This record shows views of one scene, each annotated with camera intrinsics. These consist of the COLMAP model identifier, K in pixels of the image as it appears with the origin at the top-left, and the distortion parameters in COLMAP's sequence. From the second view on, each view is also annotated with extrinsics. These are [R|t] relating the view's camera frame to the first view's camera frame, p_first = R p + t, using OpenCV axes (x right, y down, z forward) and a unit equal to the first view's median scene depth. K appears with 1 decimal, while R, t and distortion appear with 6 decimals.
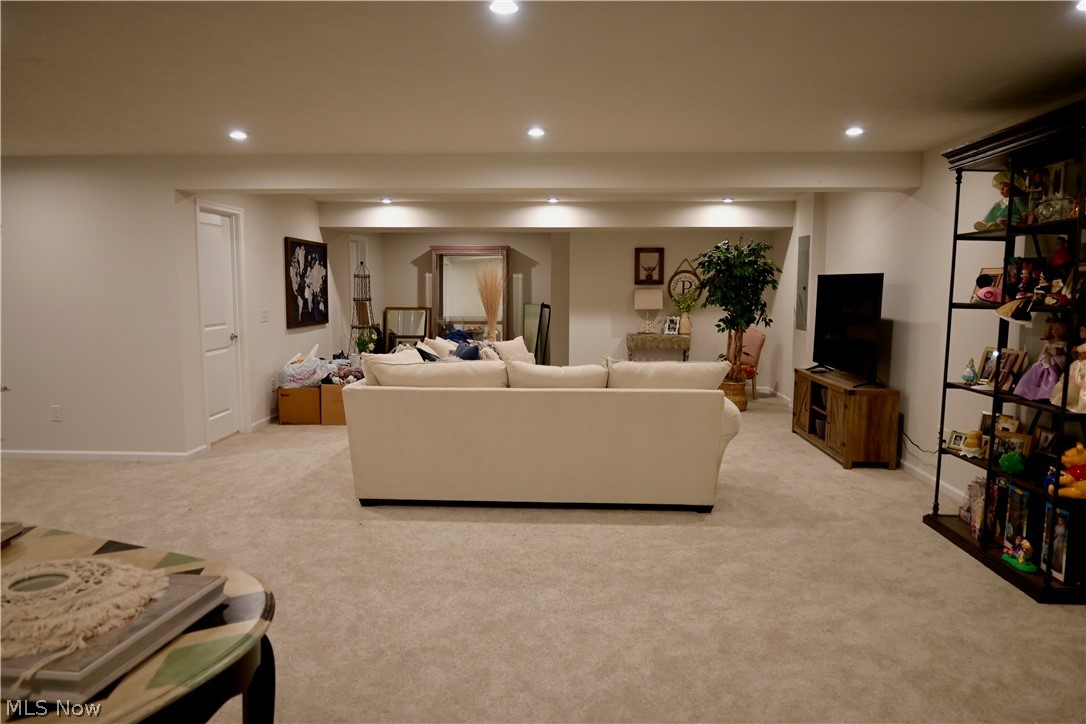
lens RADIAL K [[762.5, 0, 543.5], [0, 762.5, 365.7], [0, 0, 1]] dist [-0.010986, -0.004682]
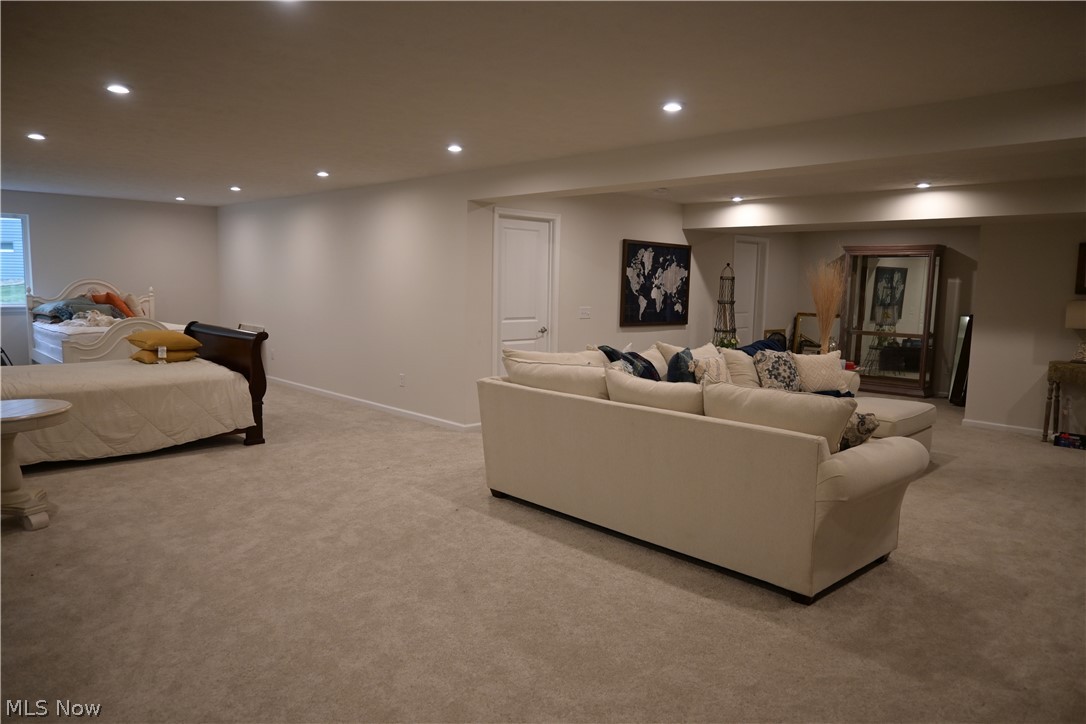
lens RADIAL K [[742.2, 0, 542.7], [0, 742.2, 360.6], [0, 0, 1]] dist [-0.004327, 0.004135]
pose [[0.725822, 0.085198, -0.682586, 0.363601], [-0.092947, 0.995347, 0.025402, -0.022815], [0.681574, 0.045007, 0.730364, 0.227682]]
